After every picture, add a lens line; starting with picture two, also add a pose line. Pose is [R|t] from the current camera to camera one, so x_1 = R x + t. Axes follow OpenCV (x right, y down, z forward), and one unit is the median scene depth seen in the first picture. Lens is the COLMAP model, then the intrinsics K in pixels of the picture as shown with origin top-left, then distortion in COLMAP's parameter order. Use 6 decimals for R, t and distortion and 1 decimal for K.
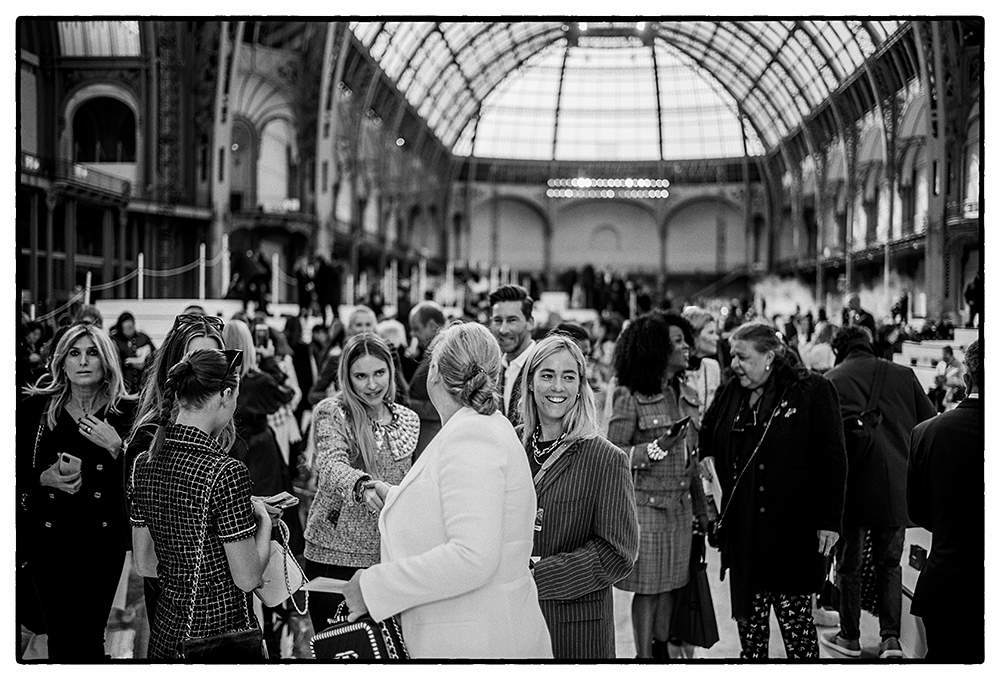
lens RADIAL K [[1026.0, 0, 500.0], [0, 1026.0, 340.0], [0, 0, 1]] dist [-0.187151, 0.443977]
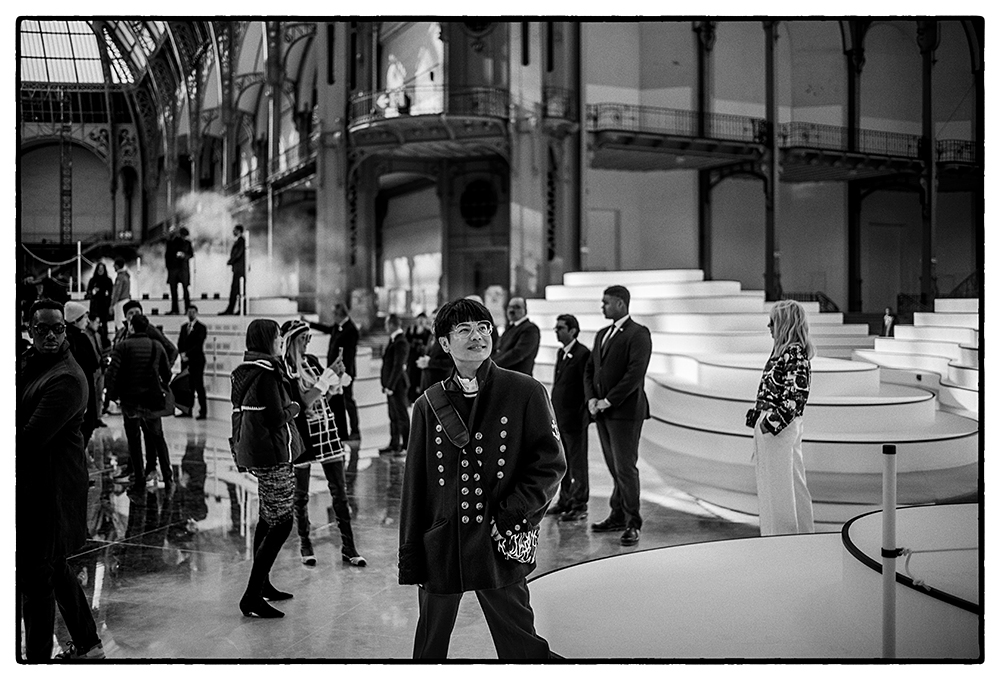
lens RADIAL K [[1012.7, 0, 498.7], [0, 1012.7, 308.1], [0, 0, 1]] dist [0.000592, 0.004061]
pose [[0.860468, -0.018780, 0.509158, 0.113899], [0.027636, 0.999570, -0.009837, -0.006075], [-0.508755, 0.022536, 0.860617, 0.239512]]
